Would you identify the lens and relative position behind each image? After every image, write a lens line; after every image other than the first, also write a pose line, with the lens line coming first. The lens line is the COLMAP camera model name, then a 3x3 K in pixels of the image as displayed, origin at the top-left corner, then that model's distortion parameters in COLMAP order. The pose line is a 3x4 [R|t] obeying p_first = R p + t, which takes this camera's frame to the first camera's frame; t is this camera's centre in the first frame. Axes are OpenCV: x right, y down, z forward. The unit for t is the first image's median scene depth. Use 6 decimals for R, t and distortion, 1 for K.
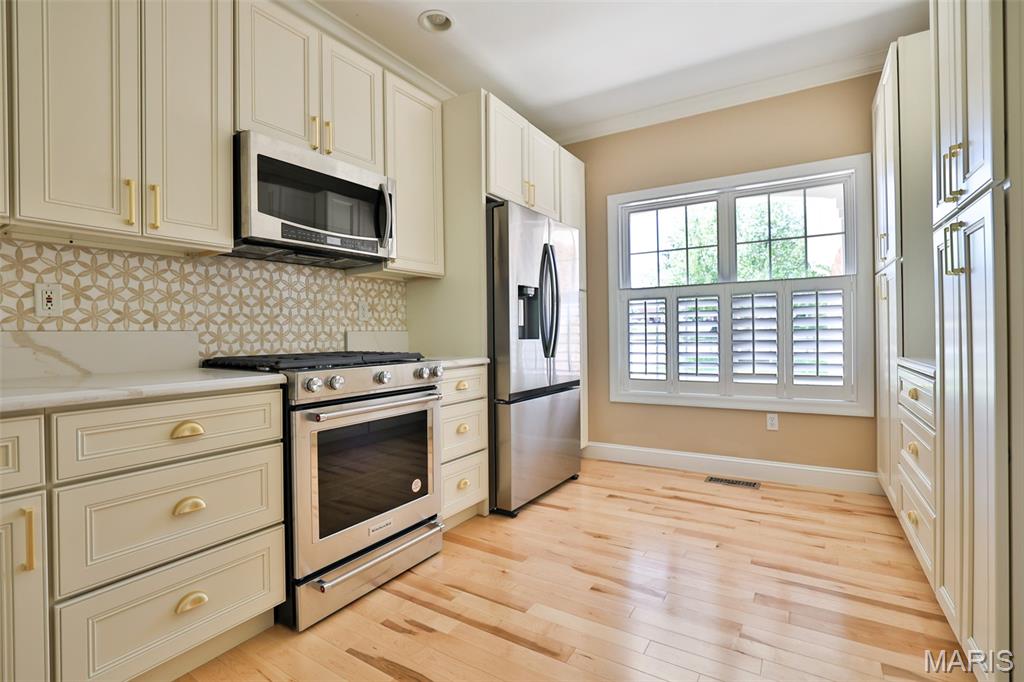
lens RADIAL K [[479.0, 0, 513.4], [0, 479.0, 335.0], [0, 0, 1]] dist [-0.044717, 0.016377]
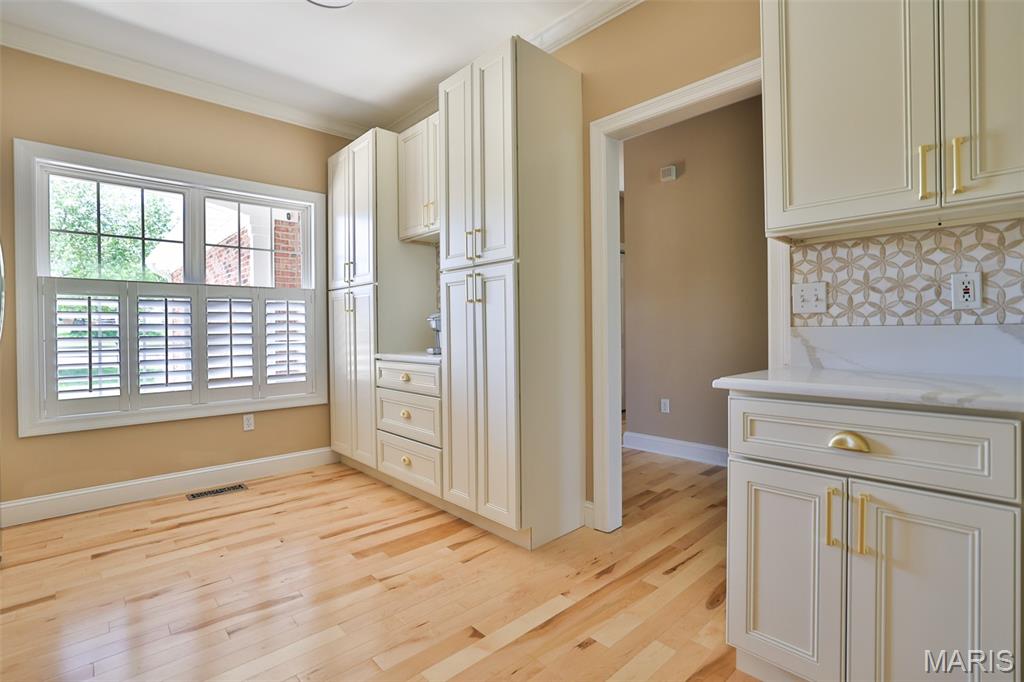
lens RADIAL K [[479.0, 0, 513.4], [0, 479.0, 335.0], [0, 0, 1]] dist [-0.044717, 0.016377]
pose [[0.254557, 0.002812, 0.967054, -0.402003], [0.010016, 0.999934, -0.005544, 0.003096], [-0.967006, 0.011097, 0.254512, 0.214206]]
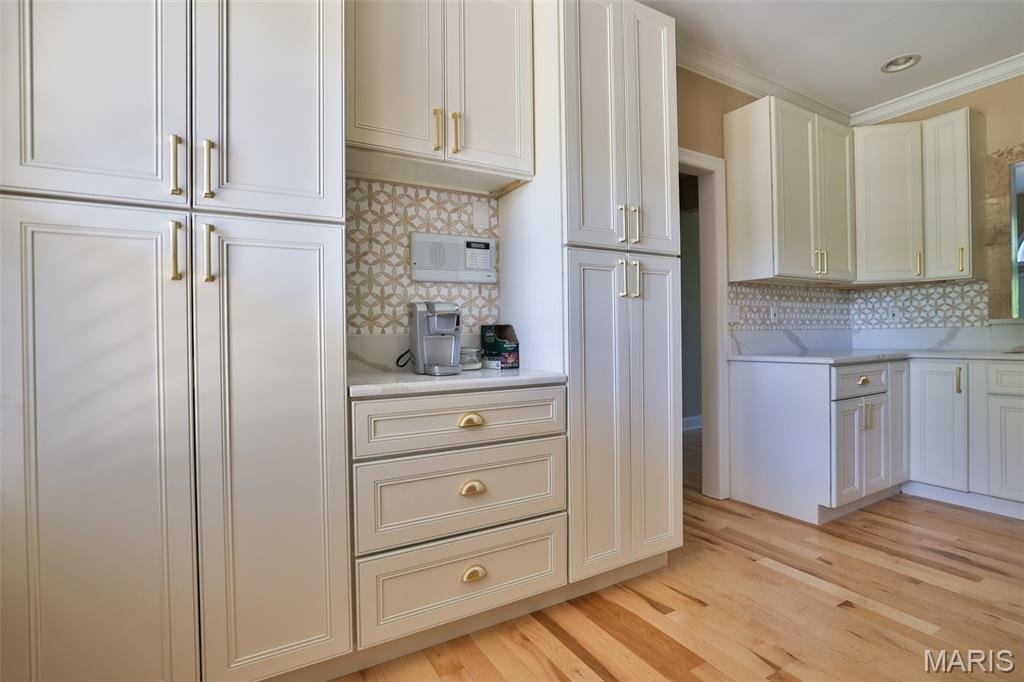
lens RADIAL K [[479.0, 0, 513.4], [0, 479.0, 335.0], [0, 0, 1]] dist [-0.044717, 0.016377]
pose [[-0.877324, 0.021615, 0.479412, 0.315567], [0.025200, 0.999682, 0.001045, -0.013362], [-0.479237, 0.012998, -0.877589, 1.302251]]
